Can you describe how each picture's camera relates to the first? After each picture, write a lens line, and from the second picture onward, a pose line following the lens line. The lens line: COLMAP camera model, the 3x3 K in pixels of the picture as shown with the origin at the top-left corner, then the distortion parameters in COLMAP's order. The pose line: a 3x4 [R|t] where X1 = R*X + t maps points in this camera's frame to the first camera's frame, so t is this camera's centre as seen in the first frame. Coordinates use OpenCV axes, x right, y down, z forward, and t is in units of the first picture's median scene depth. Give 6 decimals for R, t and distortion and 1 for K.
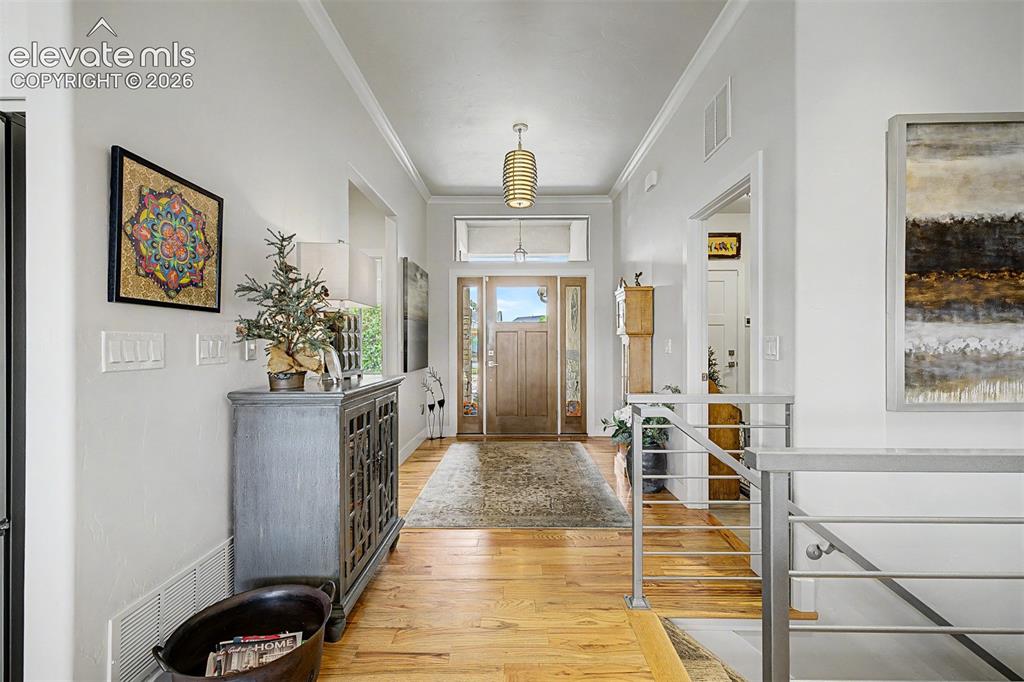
lens RADIAL K [[428.9, 0, 511.1], [0, 428.9, 343.3], [0, 0, 1]] dist [0.013379, 0.000163]
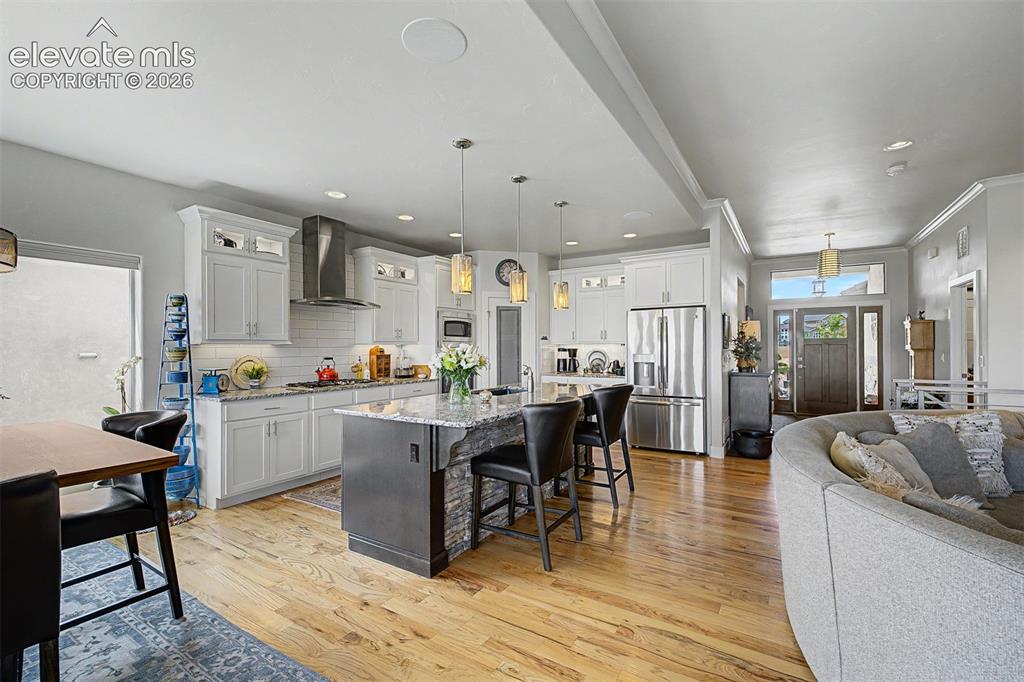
lens RADIAL K [[428.9, 0, 513.8], [0, 428.9, 346.0], [0, 0, 1]] dist [0.013379, 0.000163]
pose [[0.846518, -0.003560, -0.532349, -0.096542], [0.004931, 0.999987, 0.001154, -0.032720], [0.532338, -0.003602, 0.846524, -0.877664]]
